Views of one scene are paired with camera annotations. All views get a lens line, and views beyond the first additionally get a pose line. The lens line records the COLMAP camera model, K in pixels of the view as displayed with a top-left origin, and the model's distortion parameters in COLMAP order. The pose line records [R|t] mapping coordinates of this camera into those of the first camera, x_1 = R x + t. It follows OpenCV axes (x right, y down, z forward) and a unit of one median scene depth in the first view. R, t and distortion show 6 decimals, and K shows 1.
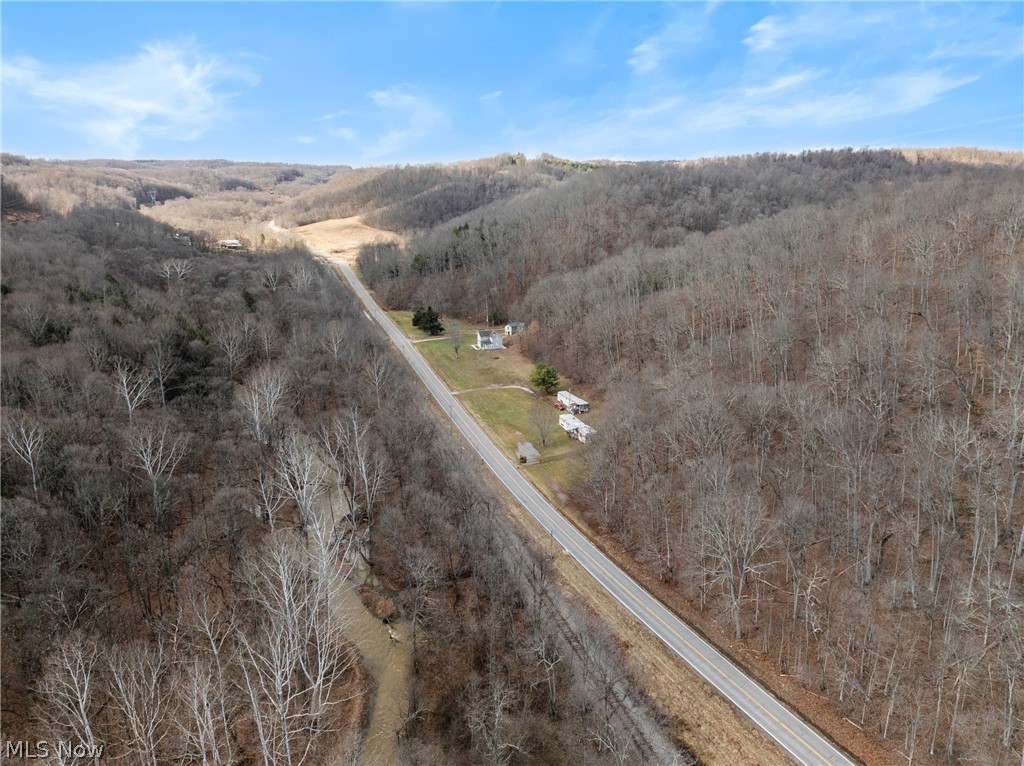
lens RADIAL K [[722.2, 0, 512.0], [0, 722.2, 383.0], [0, 0, 1]] dist [-0.028532, 0.000436]
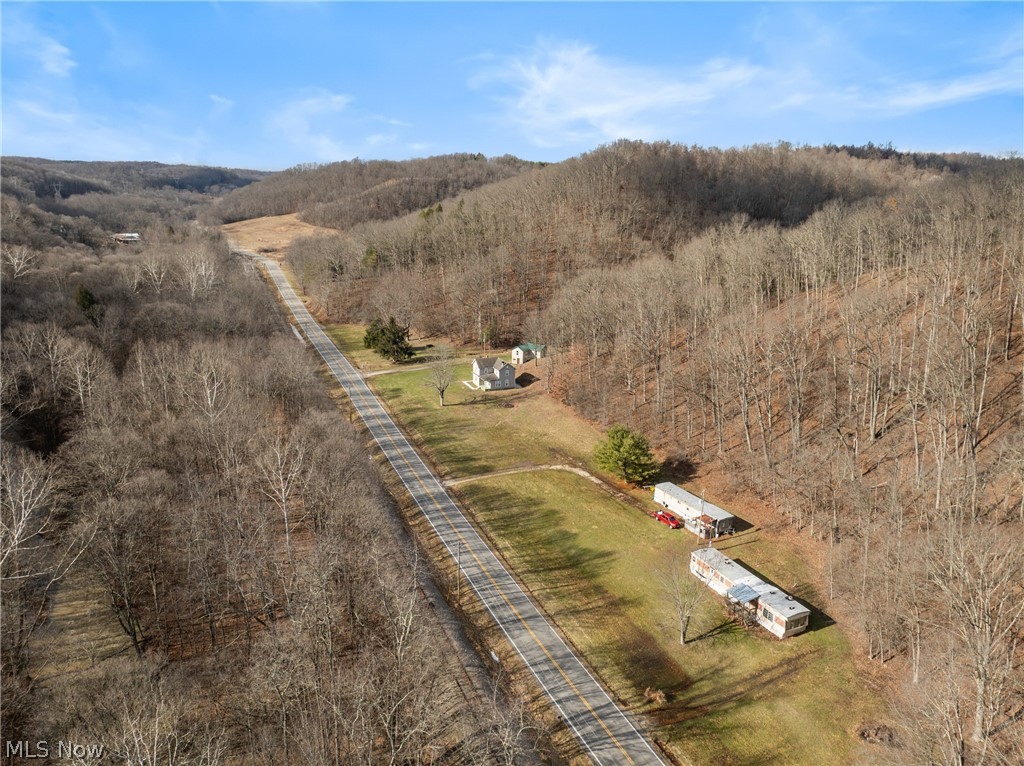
lens RADIAL K [[722.2, 0, 512.0], [0, 722.2, 383.0], [0, 0, 1]] dist [-0.028532, 0.000436]
pose [[0.997396, 0.002679, 0.072069, -0.049128], [-0.001154, 0.999775, -0.021184, -0.031988], [-0.072109, 0.021045, 0.997175, 0.326223]]
